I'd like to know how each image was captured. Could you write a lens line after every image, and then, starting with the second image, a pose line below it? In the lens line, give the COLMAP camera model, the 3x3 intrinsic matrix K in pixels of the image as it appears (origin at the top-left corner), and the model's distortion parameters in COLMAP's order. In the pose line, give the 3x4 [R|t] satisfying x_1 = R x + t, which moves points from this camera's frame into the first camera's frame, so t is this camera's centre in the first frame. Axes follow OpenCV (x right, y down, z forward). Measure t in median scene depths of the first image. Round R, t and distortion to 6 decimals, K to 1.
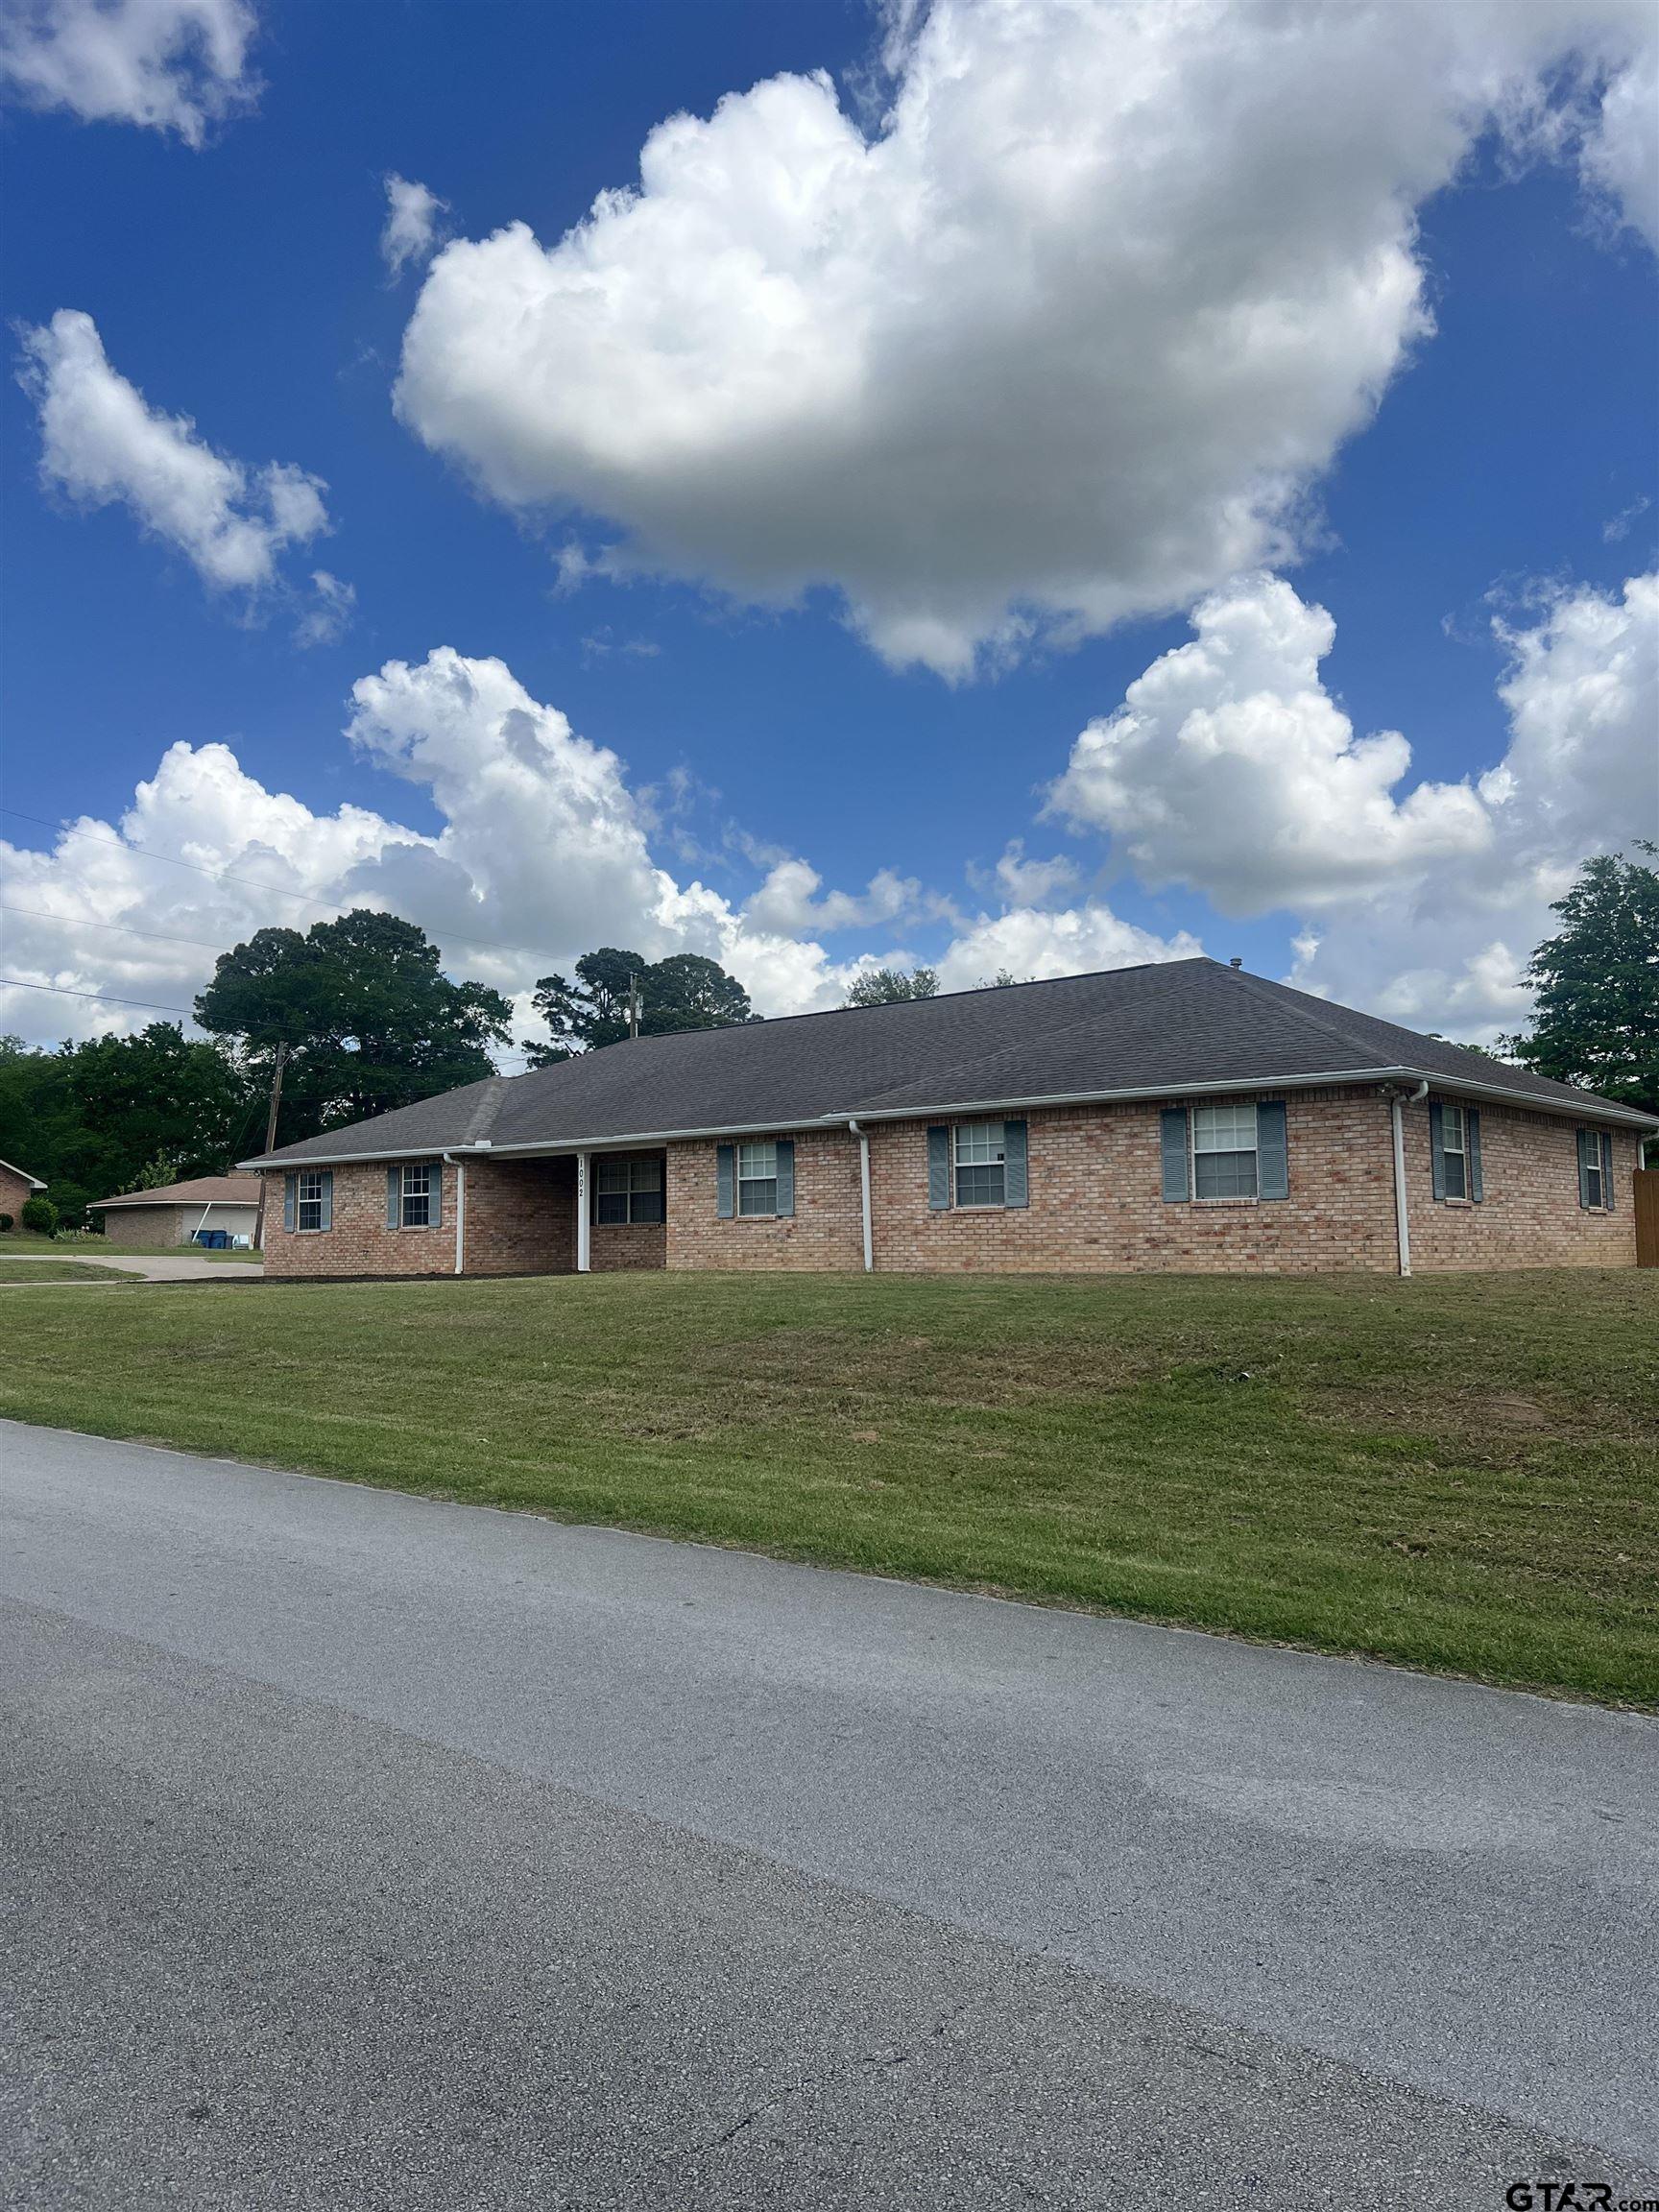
lens RADIAL K [[1724.7, 0, 788.1], [0, 1724.7, 1110.8], [0, 0, 1]] dist [0.112399, -0.009786]
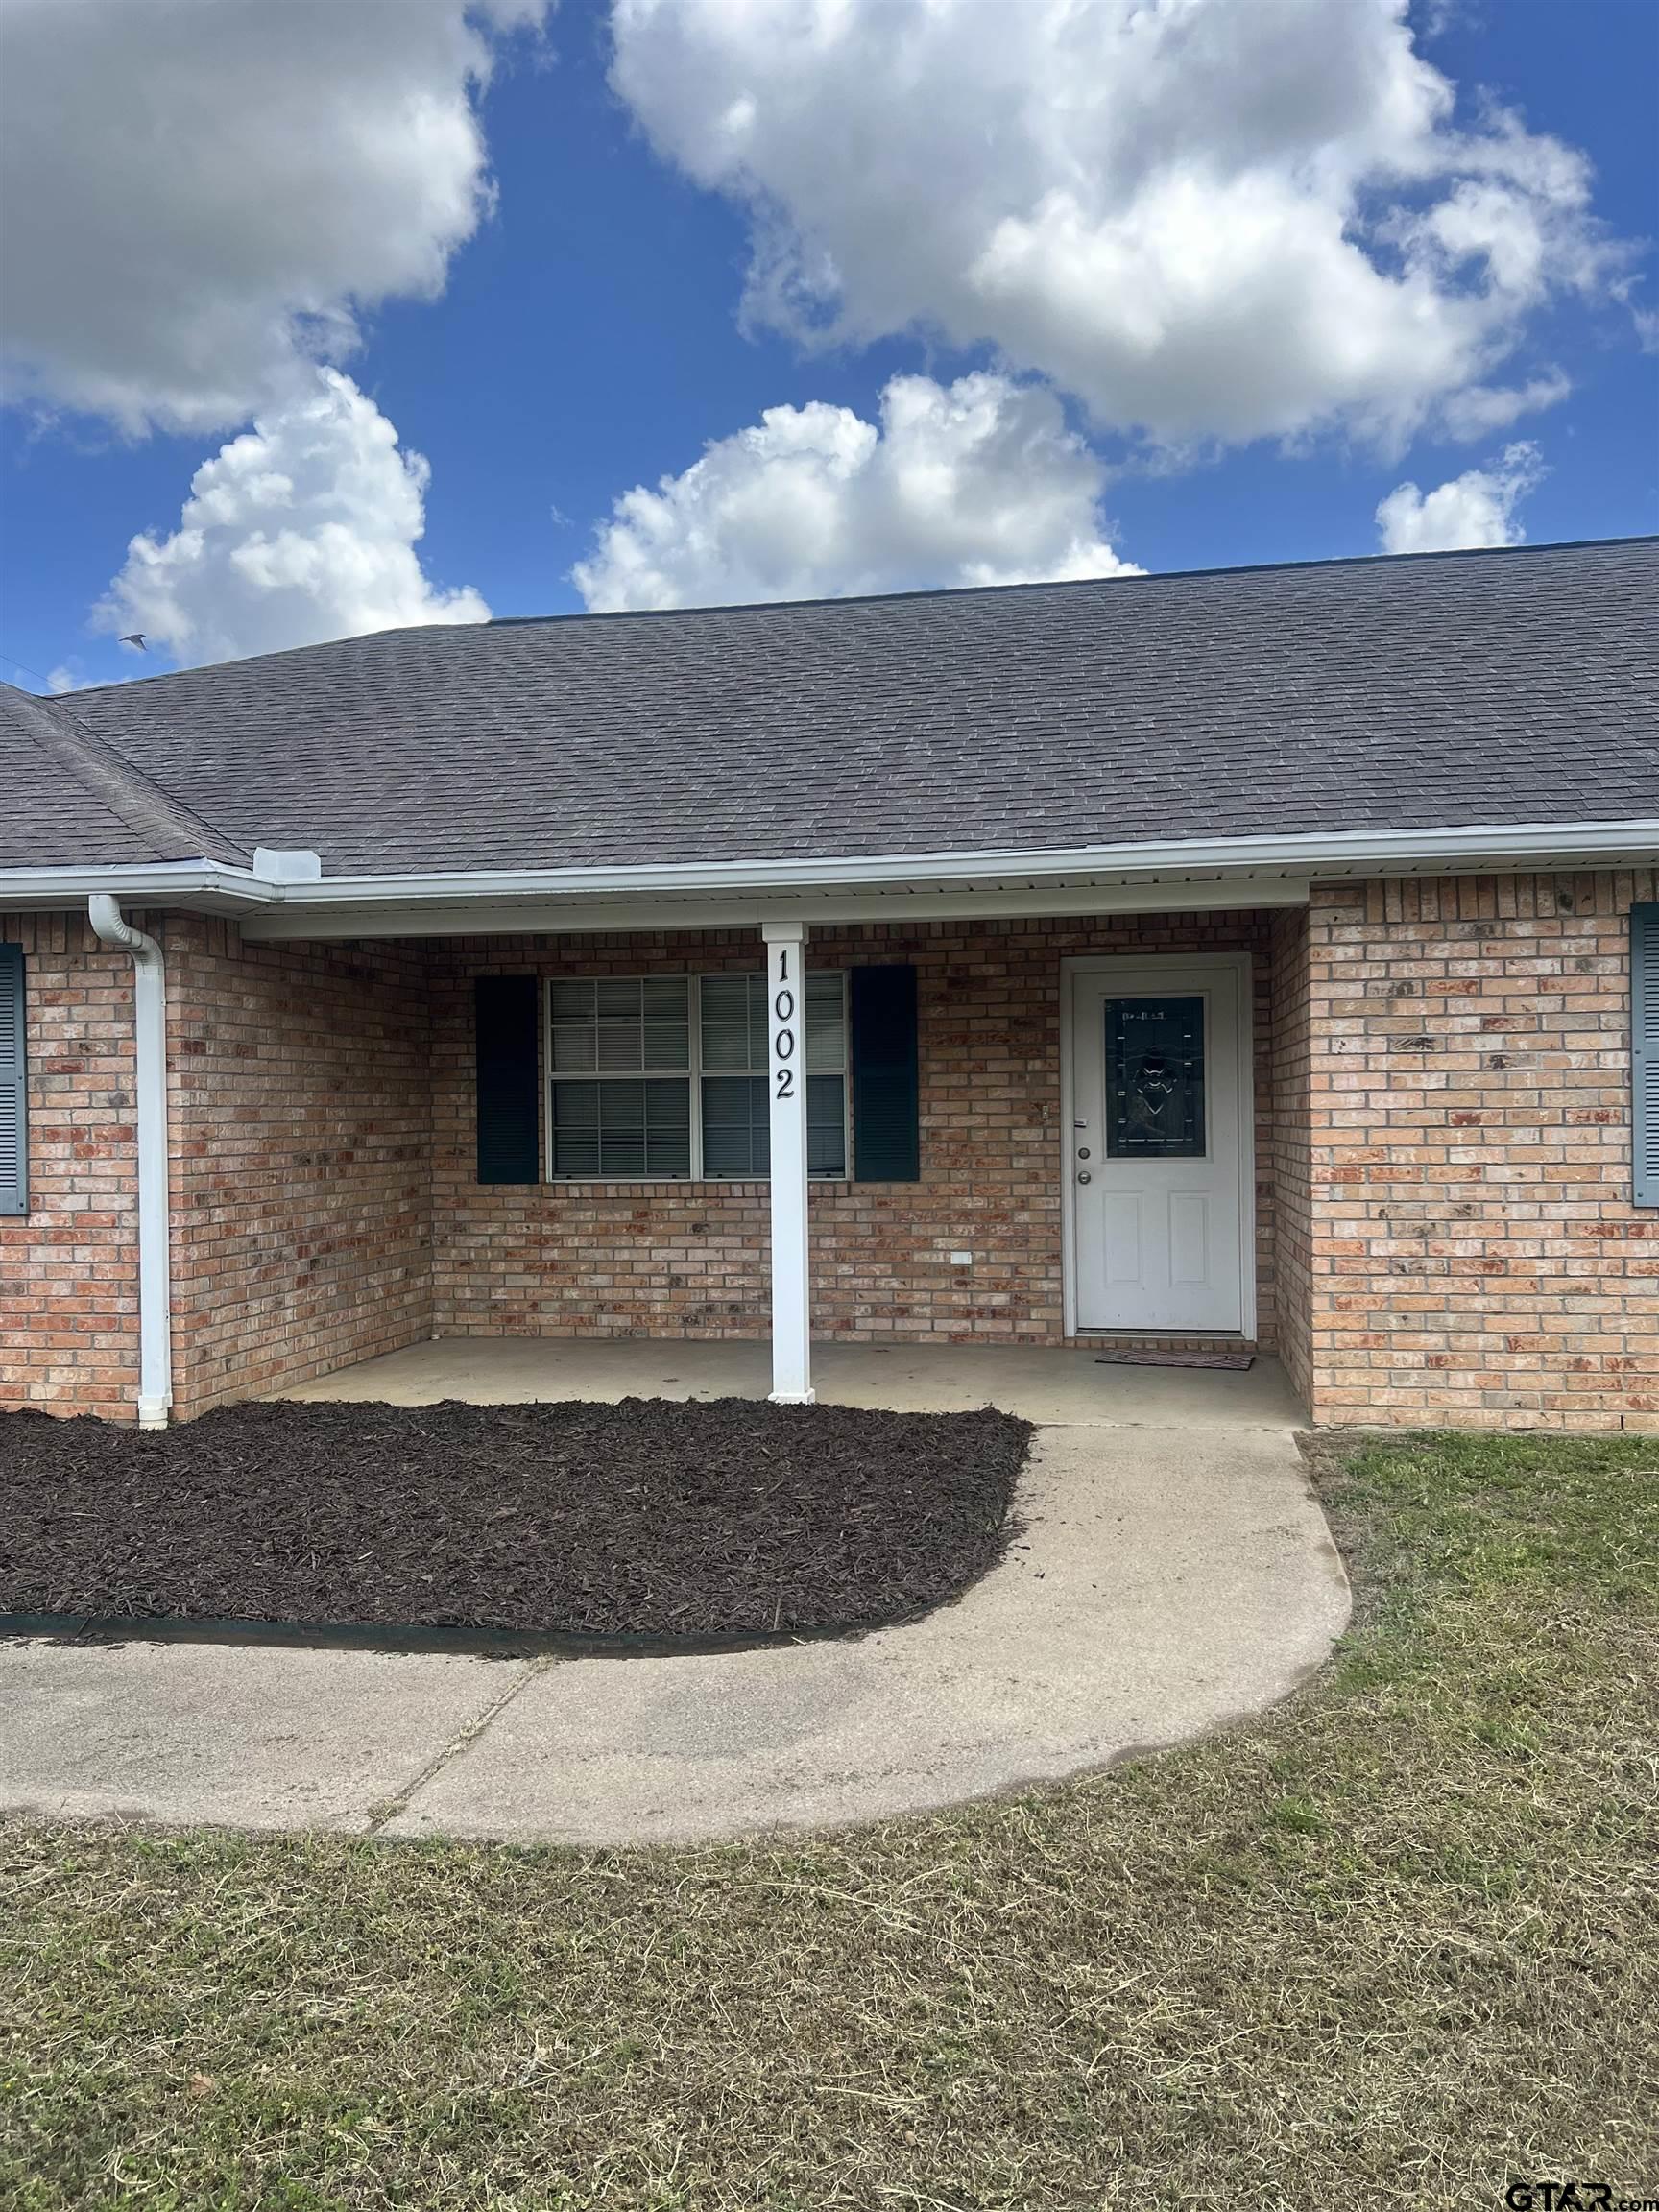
lens RADIAL K [[1700.3, 0, 804.9], [0, 1700.3, 1144.4], [0, 0, 1]] dist [0.084421, -0.072964]
pose [[0.859071, -0.013014, 0.511691, -0.119093], [-0.040593, 0.994796, 0.093453, 0.016178], [-0.510244, -0.101054, 0.854072, 0.386904]]
